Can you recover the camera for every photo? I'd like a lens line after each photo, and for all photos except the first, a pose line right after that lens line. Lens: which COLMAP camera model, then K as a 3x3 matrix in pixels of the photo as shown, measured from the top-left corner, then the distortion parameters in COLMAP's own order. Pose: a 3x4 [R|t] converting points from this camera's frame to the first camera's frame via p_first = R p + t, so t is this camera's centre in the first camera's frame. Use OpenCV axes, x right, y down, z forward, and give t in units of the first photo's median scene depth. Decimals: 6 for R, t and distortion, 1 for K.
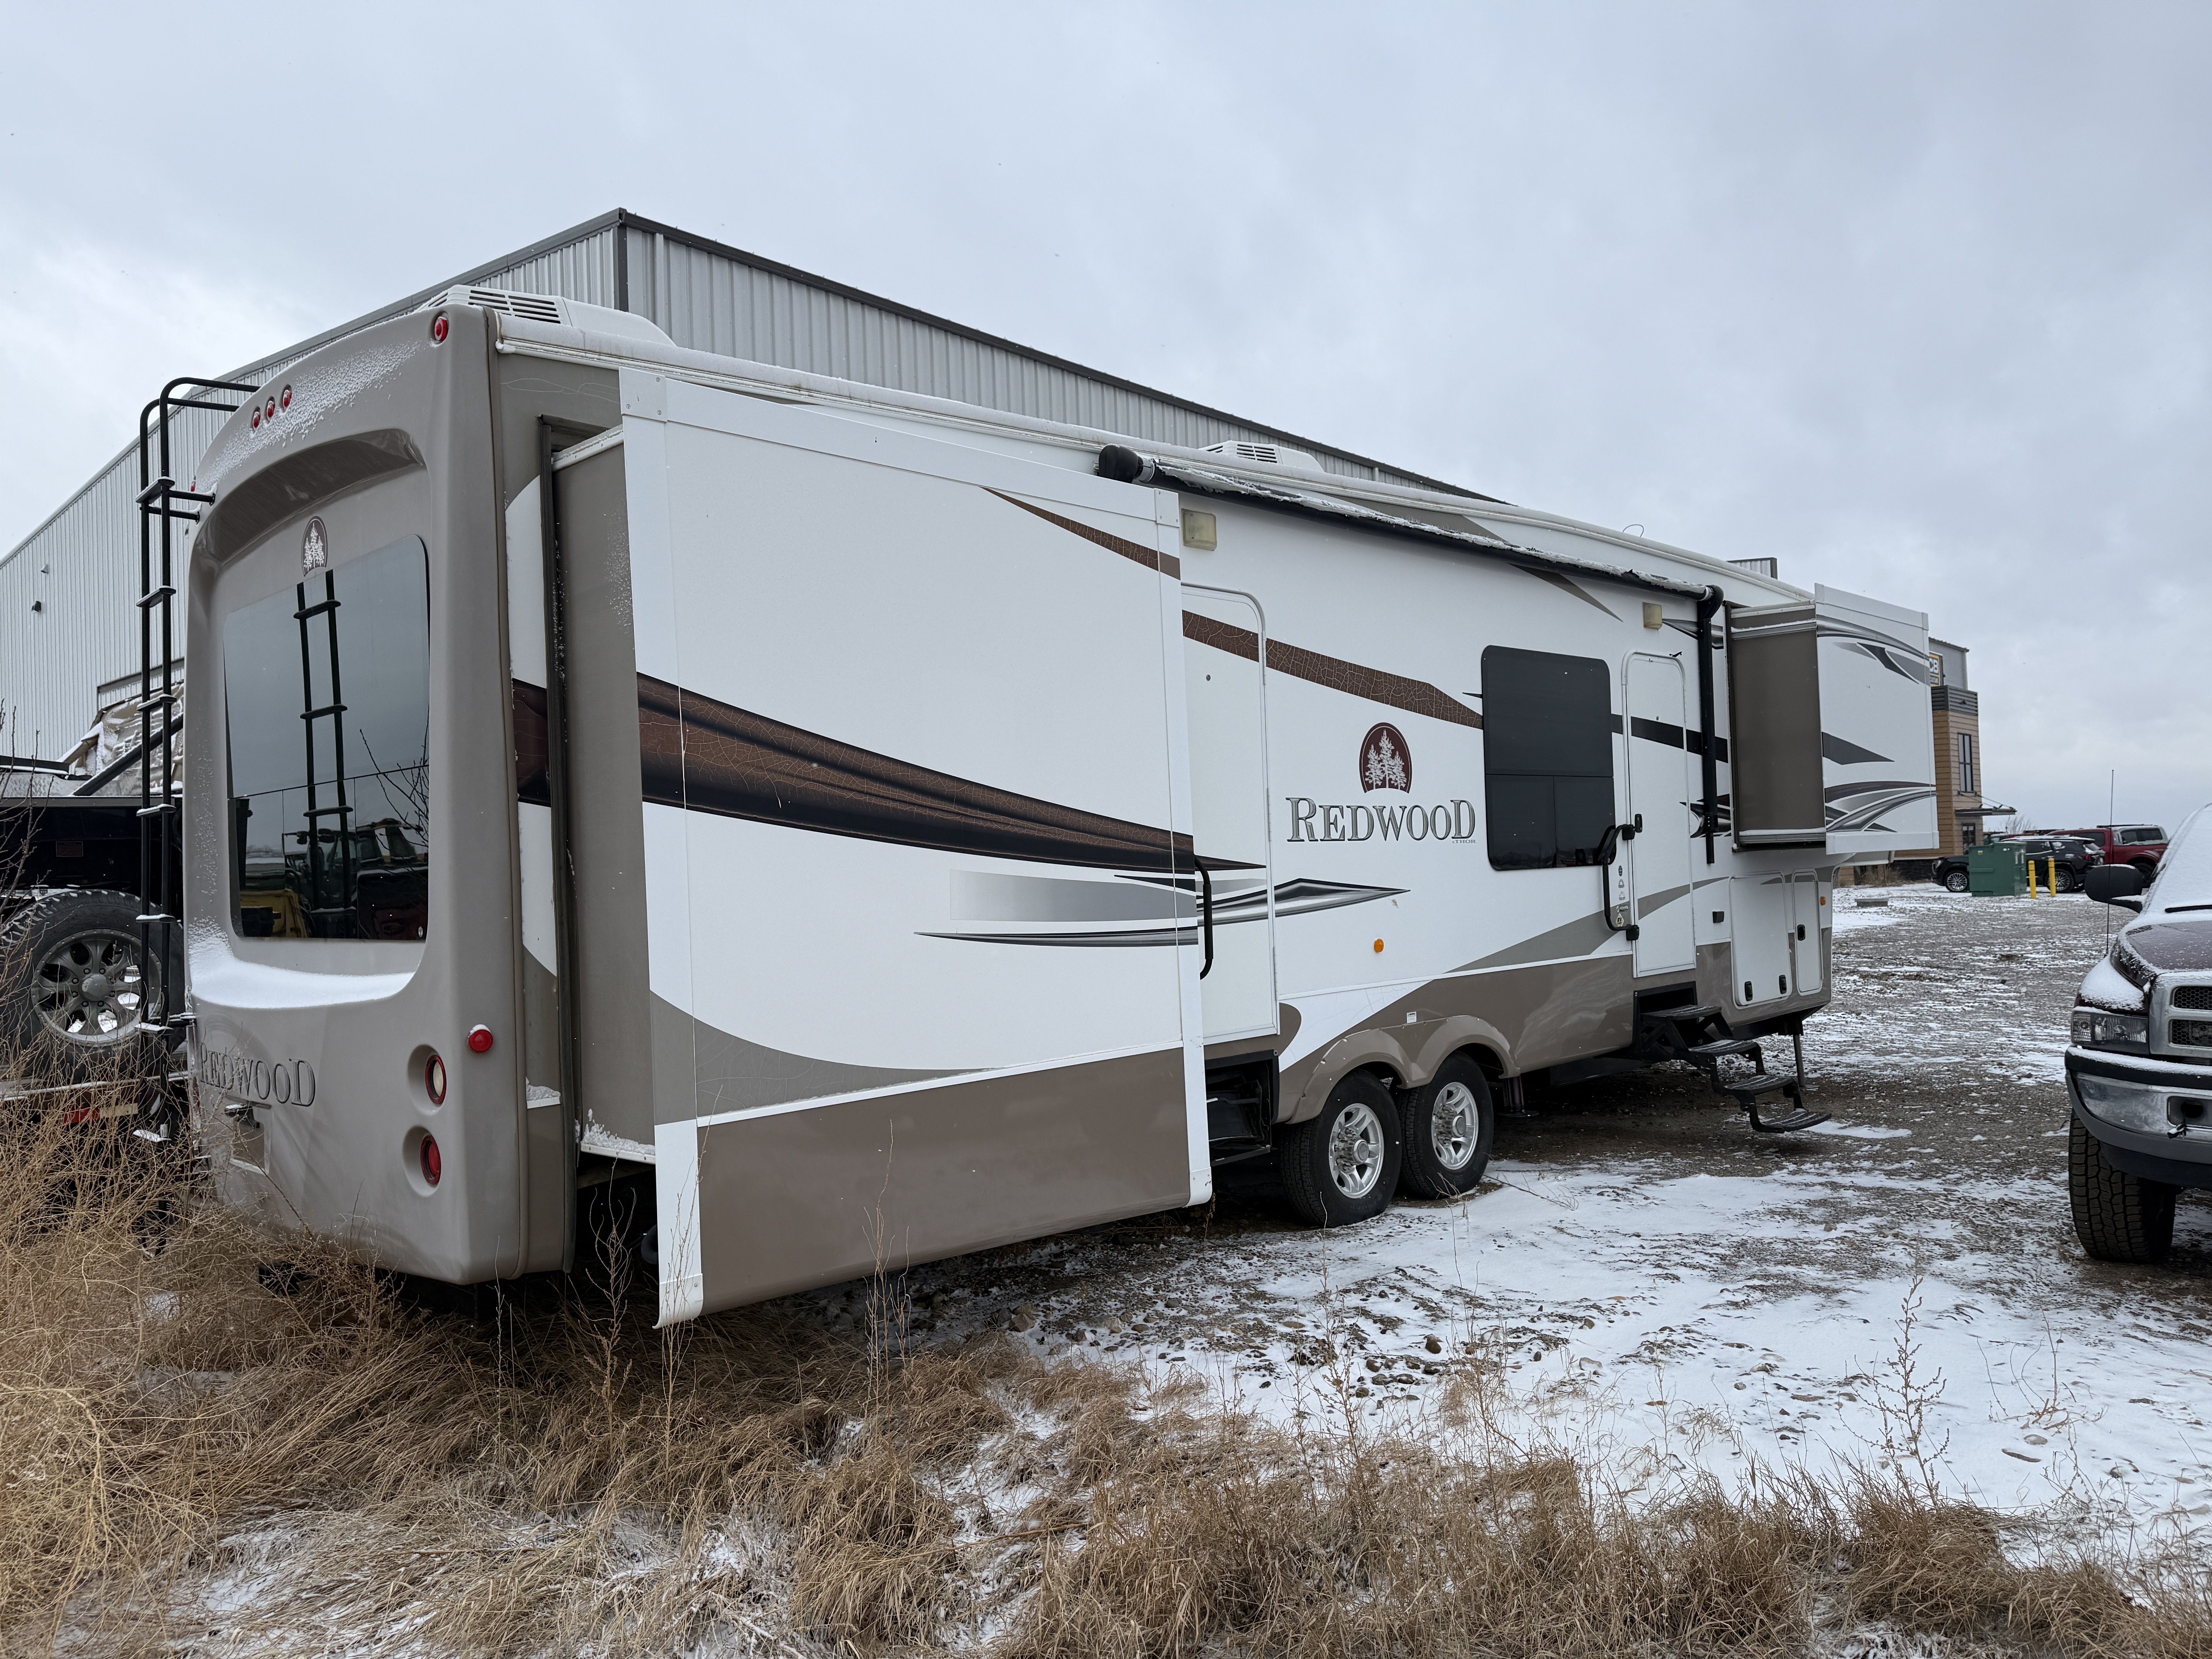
lens RADIAL K [[1572.1, 0, 1106.0], [0, 1572.1, 829.5], [0, 0, 1]] dist [0.001106, -0.000175]
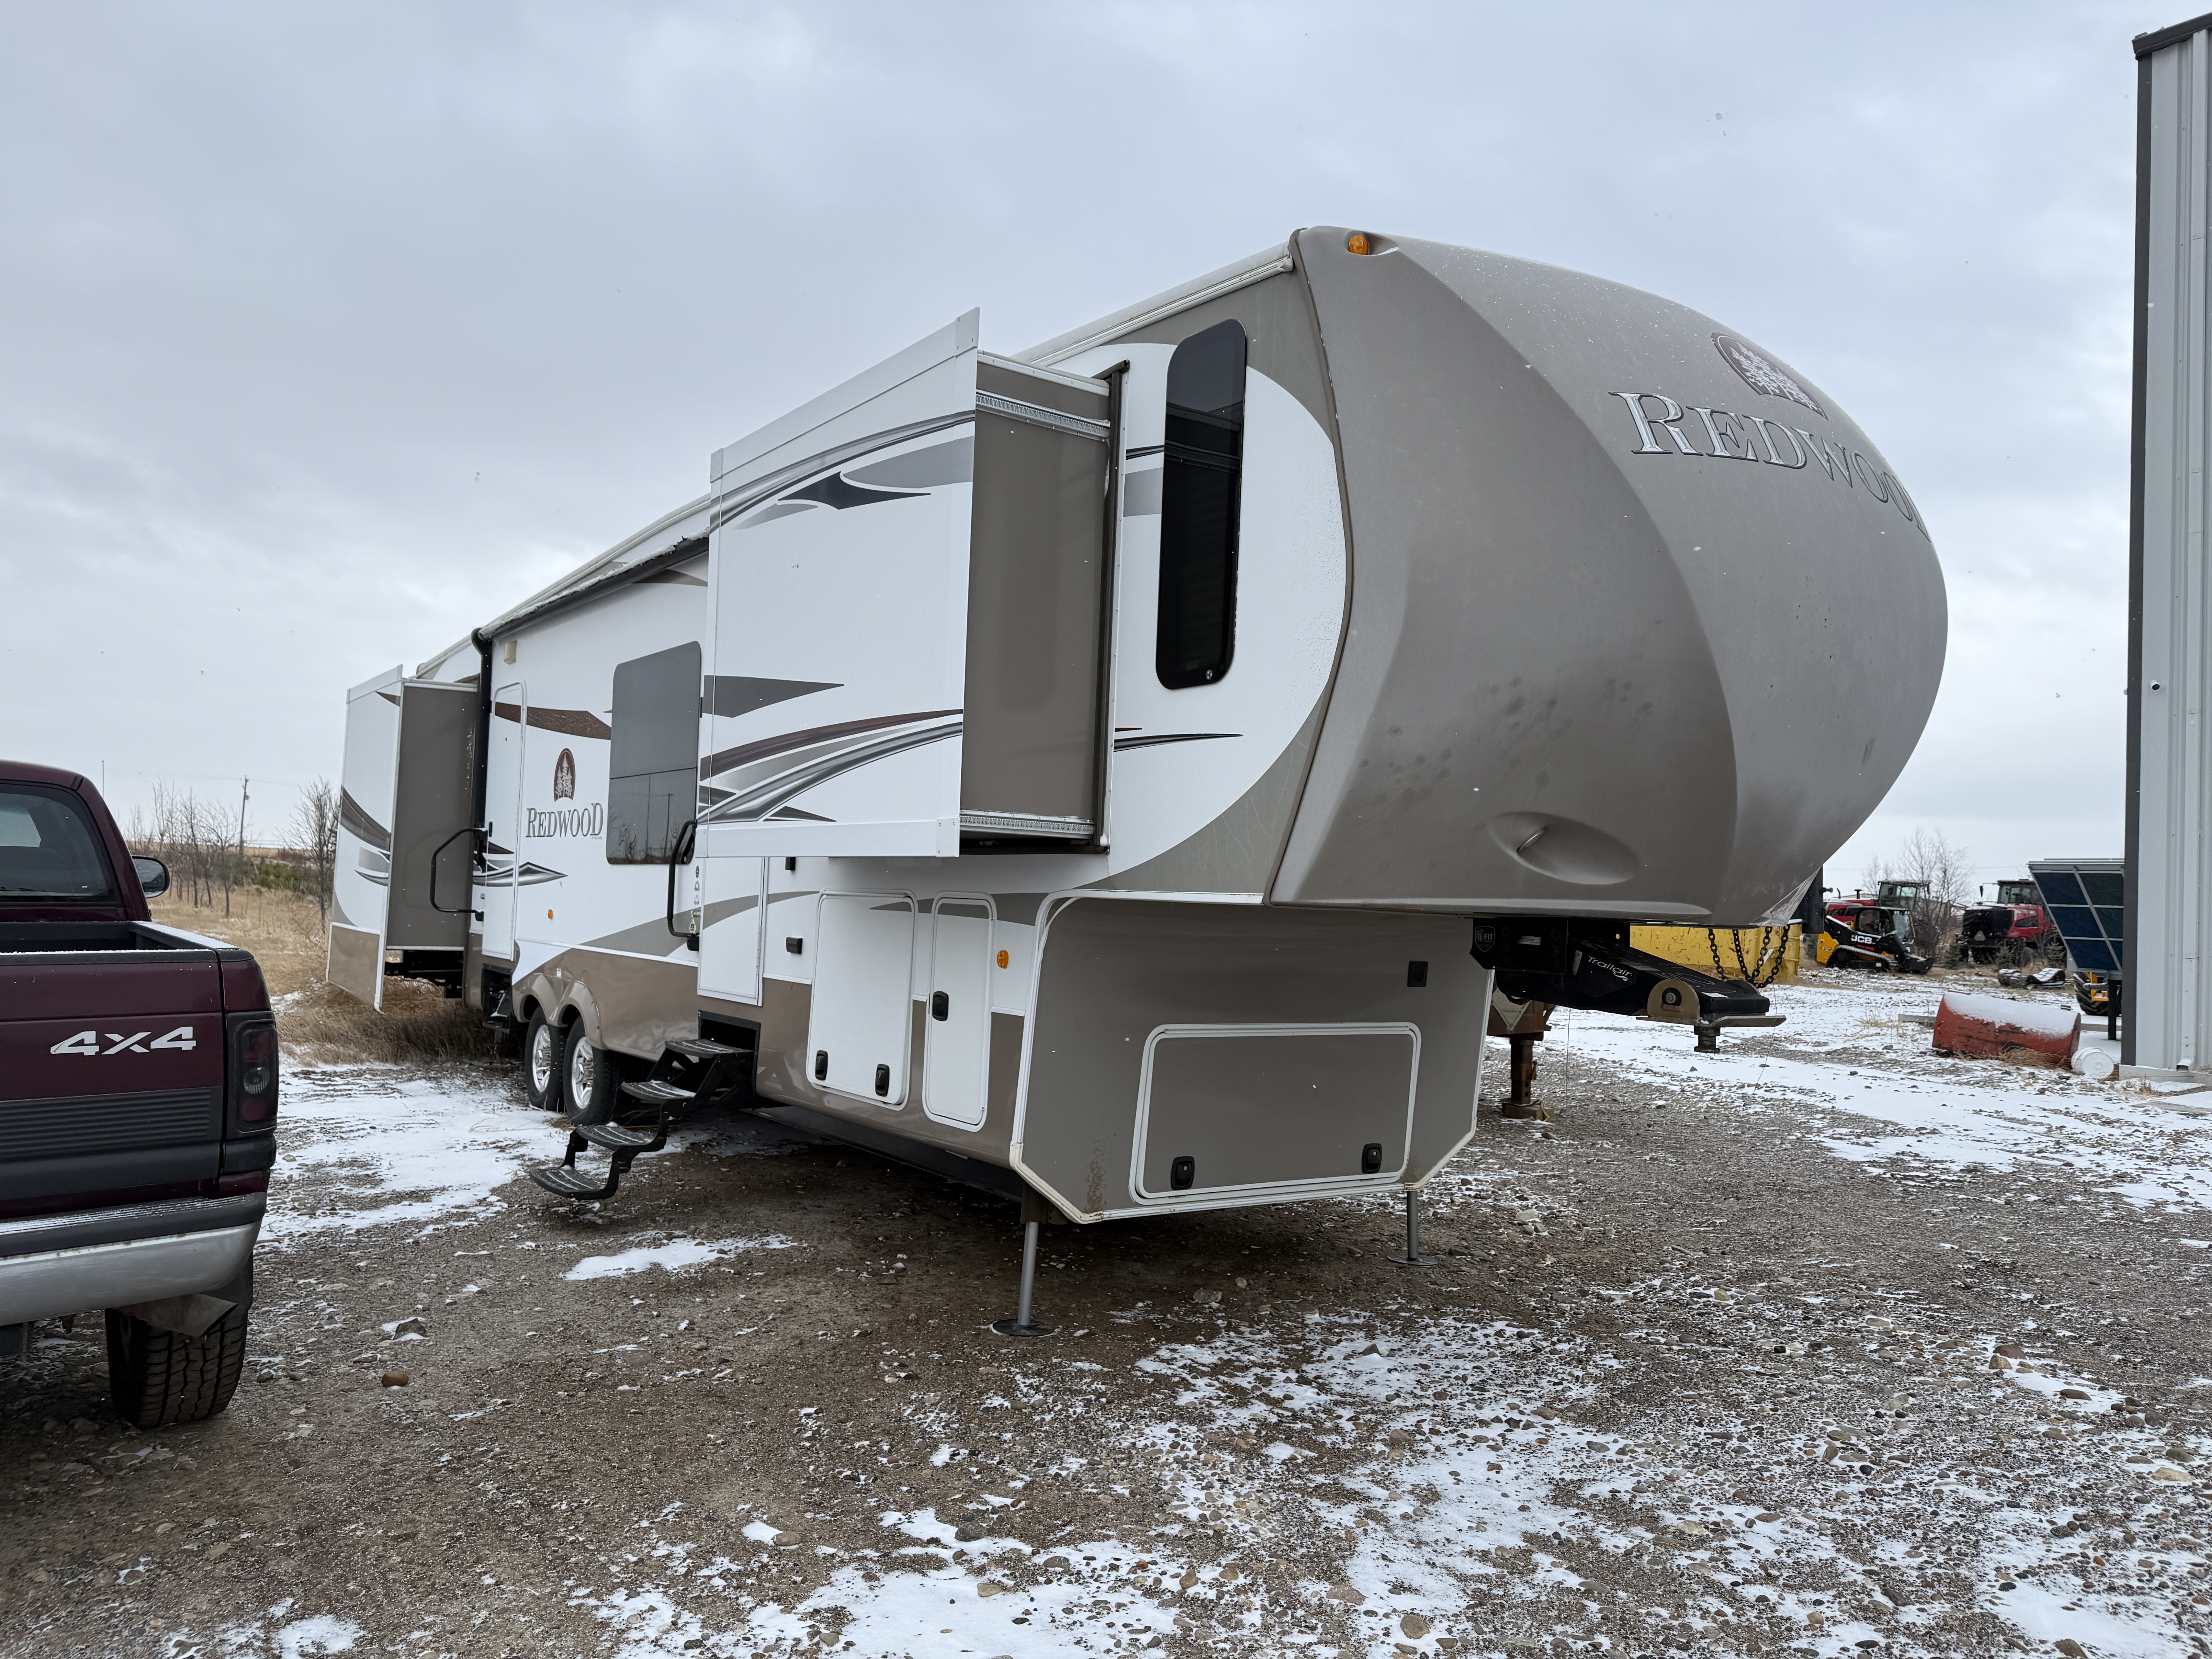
lens RADIAL K [[1572.1, 0, 1106.0], [0, 1572.1, 829.5], [0, 0, 1]] dist [0.001106, -0.000175]
pose [[-0.155191, -0.011303, -0.987820, 1.159635], [-0.003577, 0.999934, -0.010880, 0.011167], [0.987878, 0.001845, -0.155221, 1.354961]]
